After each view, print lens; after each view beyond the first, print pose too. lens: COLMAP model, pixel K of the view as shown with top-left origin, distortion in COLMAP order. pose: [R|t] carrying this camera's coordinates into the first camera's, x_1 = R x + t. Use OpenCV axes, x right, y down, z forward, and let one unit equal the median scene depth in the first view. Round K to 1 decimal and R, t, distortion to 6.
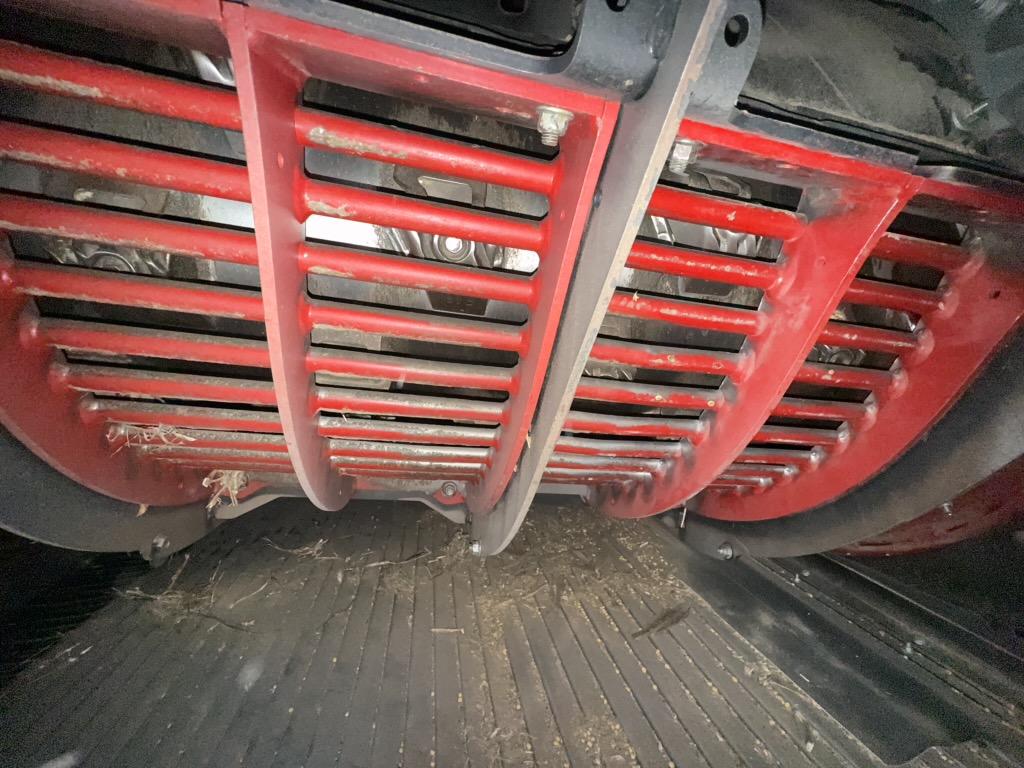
lens RADIAL K [[408.4, 0, 512.0], [0, 408.4, 384.0], [0, 0, 1]] dist [0.000825, -0.000203]
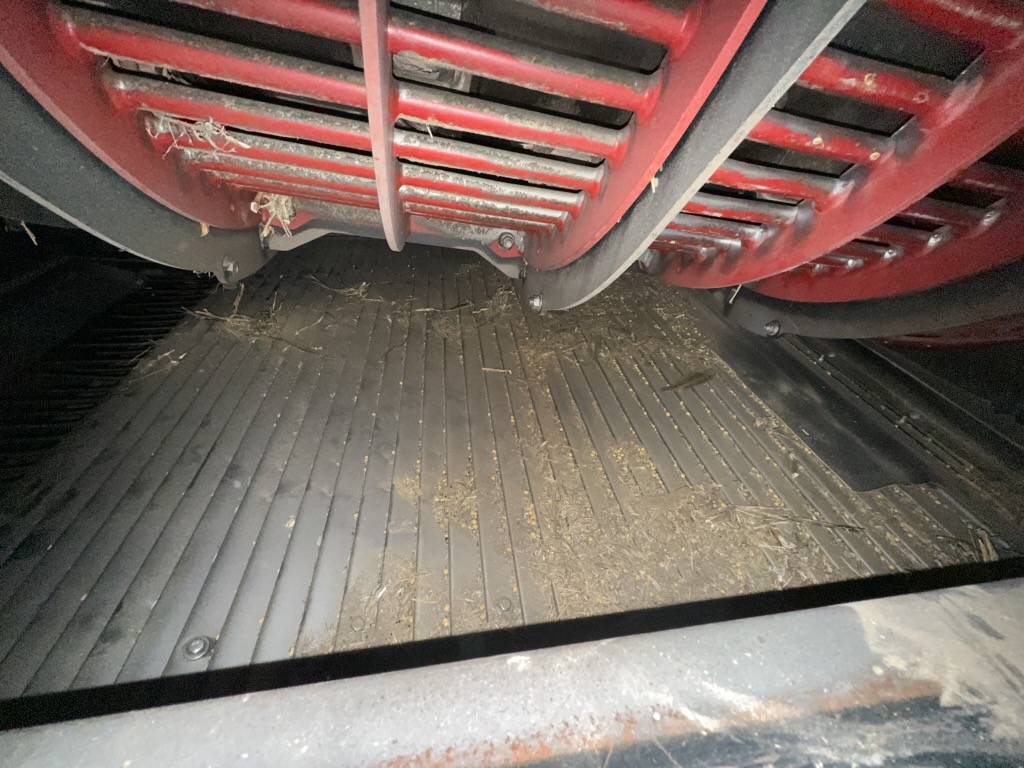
lens RADIAL K [[408.4, 0, 512.0], [0, 408.4, 384.0], [0, 0, 1]] dist [0.000825, -0.000203]
pose [[0.995806, 0.091305, 0.005893, -0.125051], [-0.080472, 0.843371, 0.531272, 0.036512], [0.043538, -0.529518, 0.847181, 0.031345]]
